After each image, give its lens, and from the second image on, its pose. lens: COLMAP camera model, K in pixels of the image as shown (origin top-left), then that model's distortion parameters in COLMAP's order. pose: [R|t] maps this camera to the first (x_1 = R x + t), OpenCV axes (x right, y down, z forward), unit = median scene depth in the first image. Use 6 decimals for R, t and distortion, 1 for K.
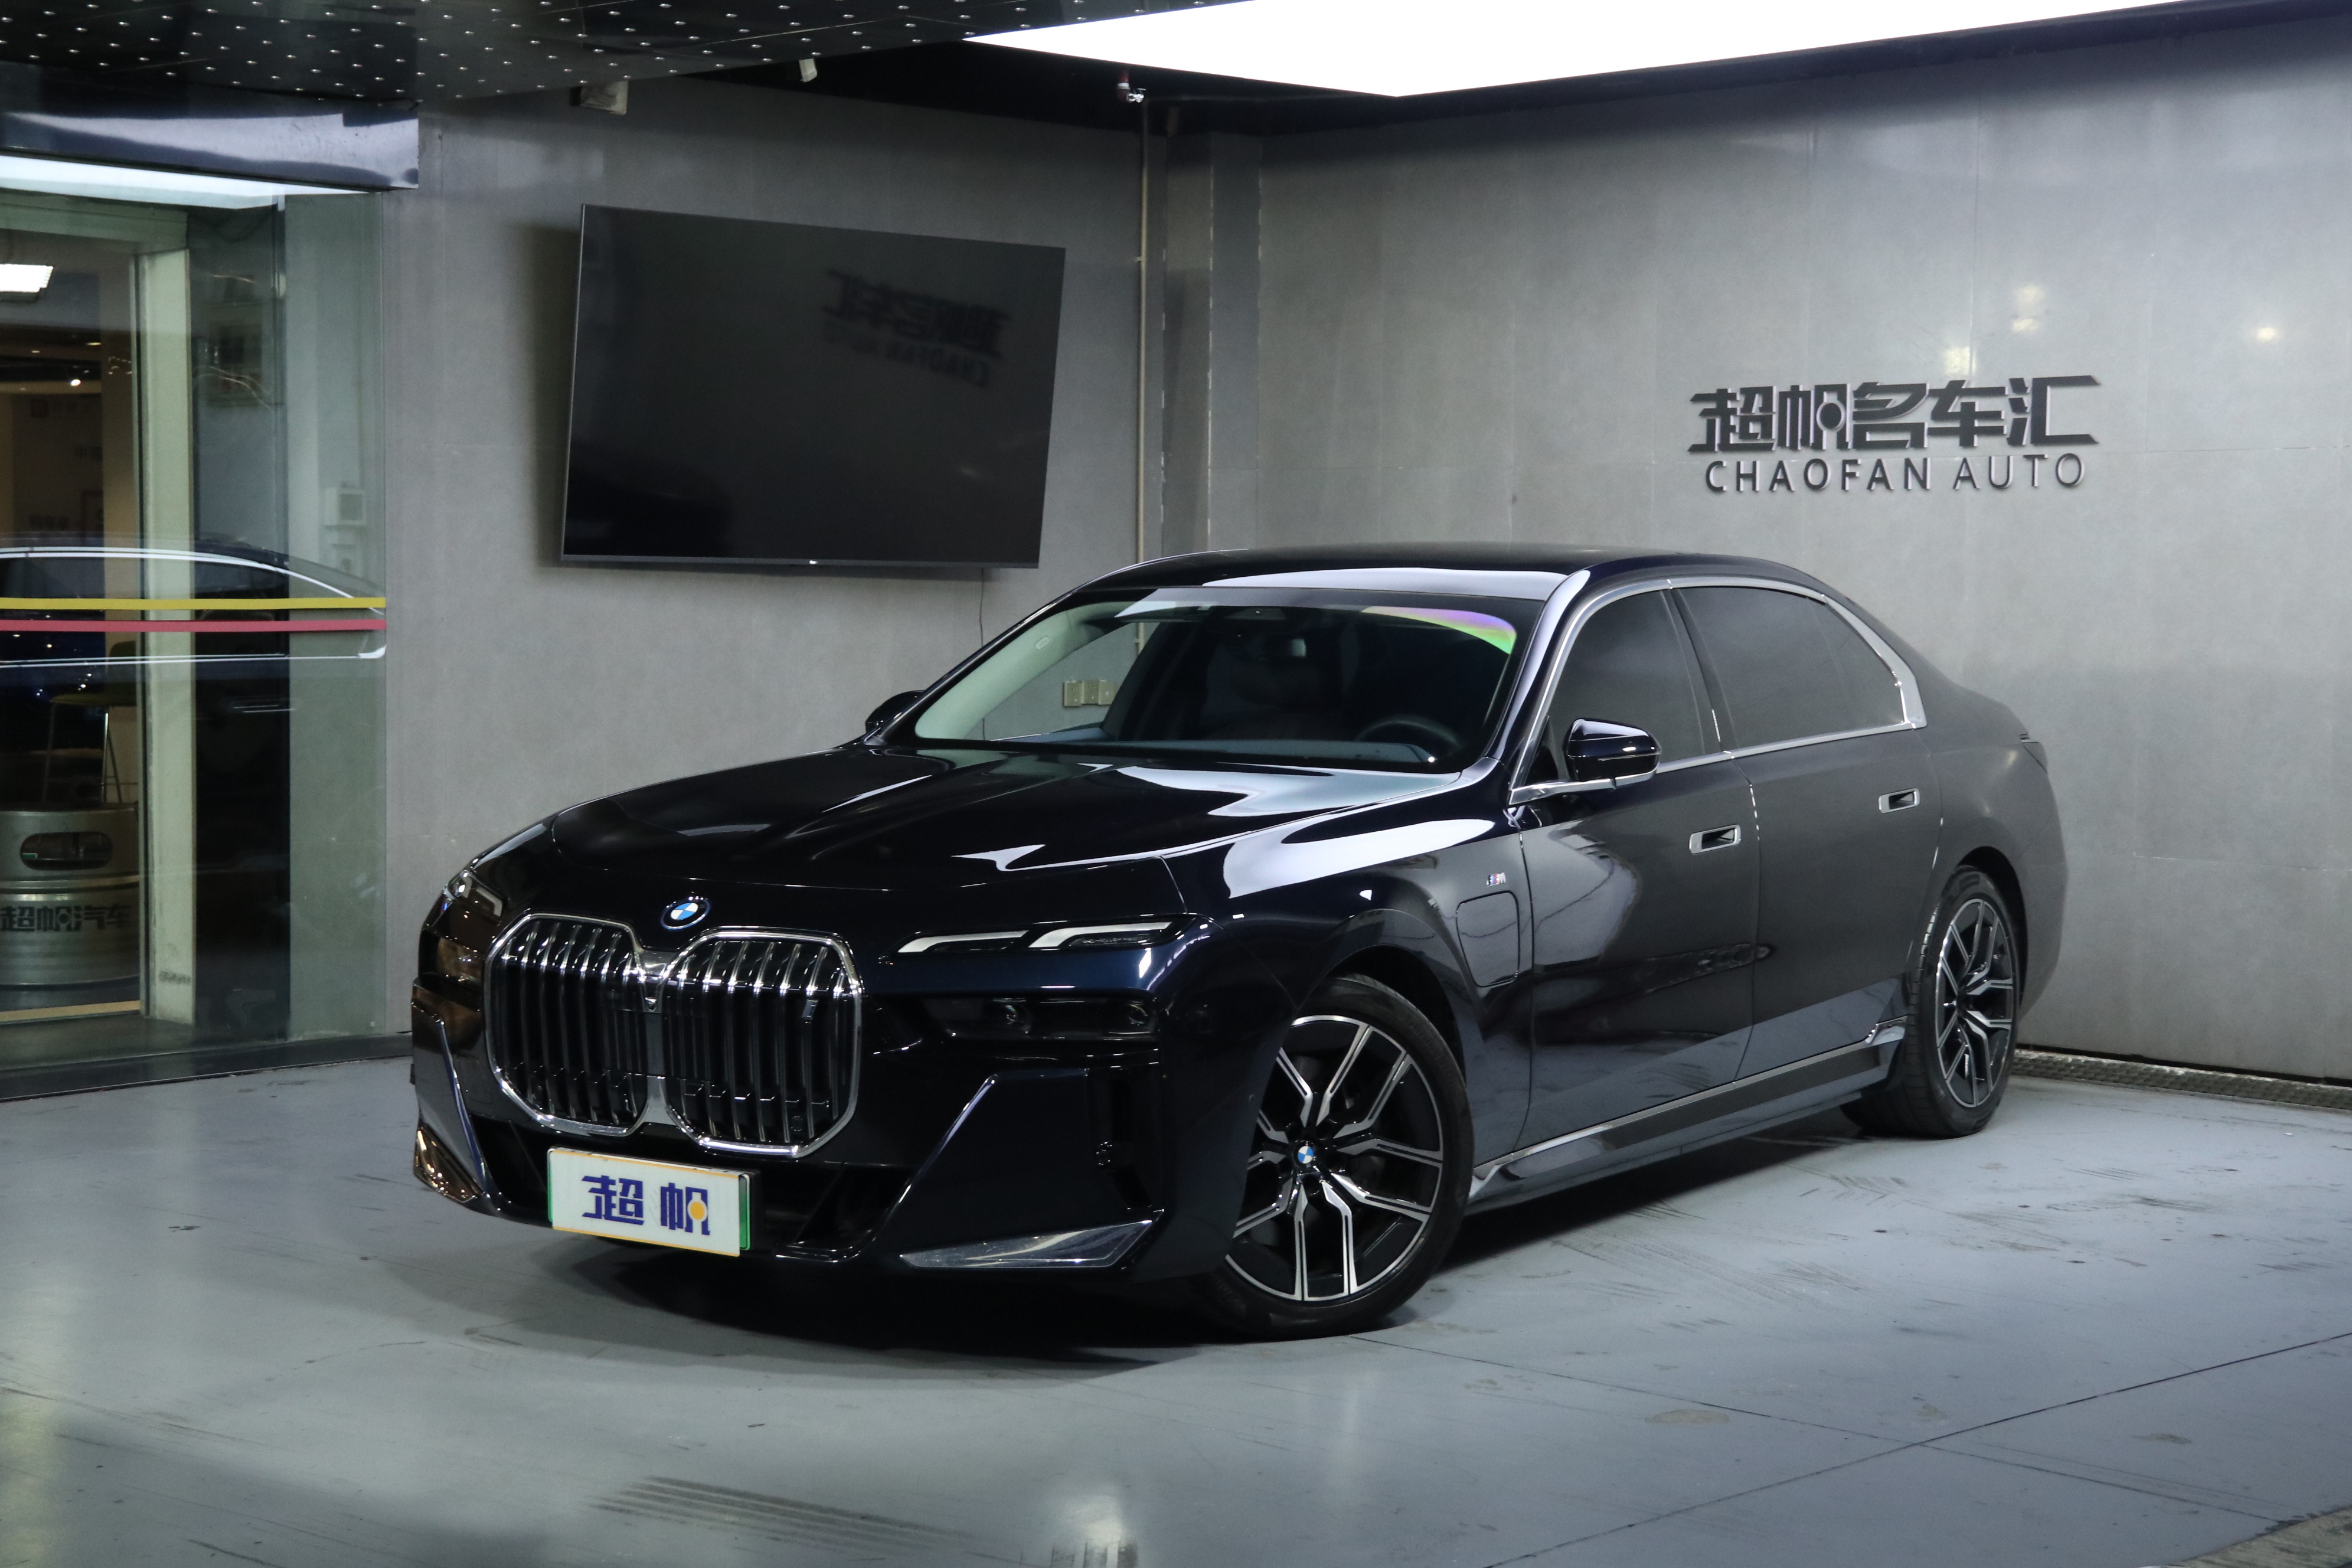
lens RADIAL K [[3727.0, 0, 1193.1], [0, 3727.0, 815.7], [0, 0, 1]] dist [0.215845, 0.000000]
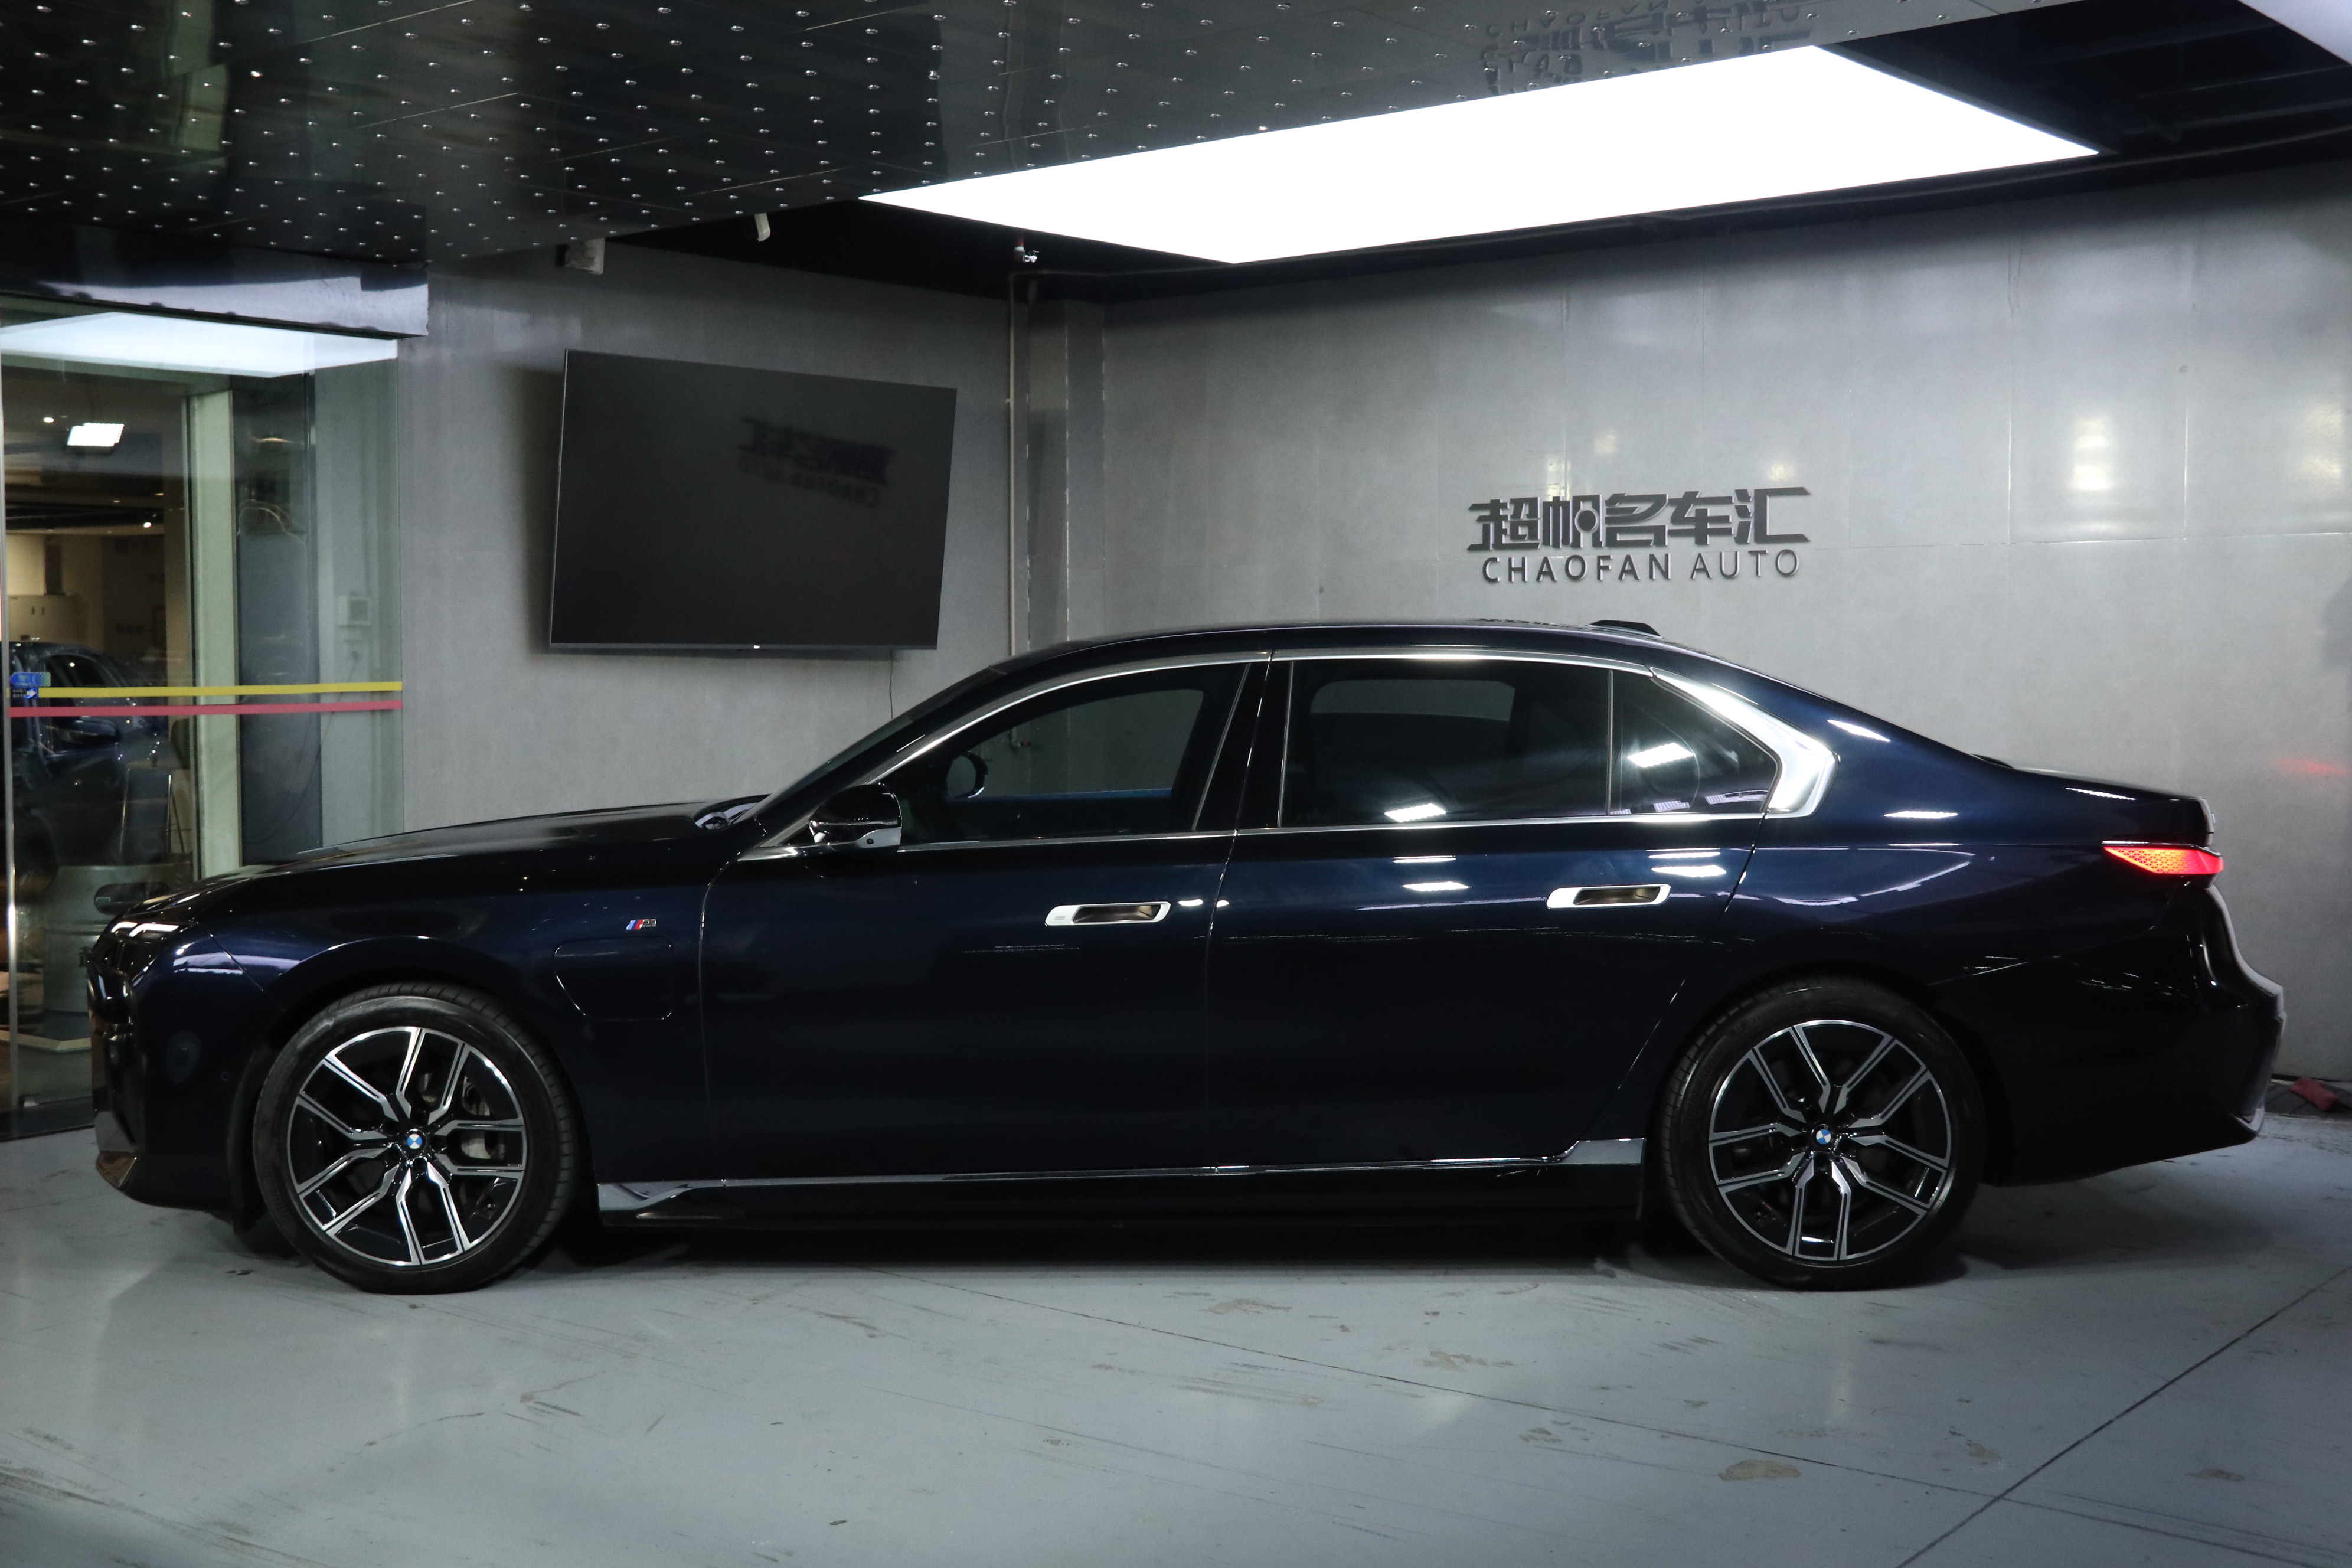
lens RADIAL K [[2557.3, 0, 1184.3], [0, 2557.3, 809.0], [0, 0, 1]] dist [0.010021, 0.000000]
pose [[0.995247, -0.017368, 0.095817, -0.046492], [0.017747, 0.999838, -0.003103, -0.010881], [-0.095748, 0.004789, 0.995394, 0.173671]]
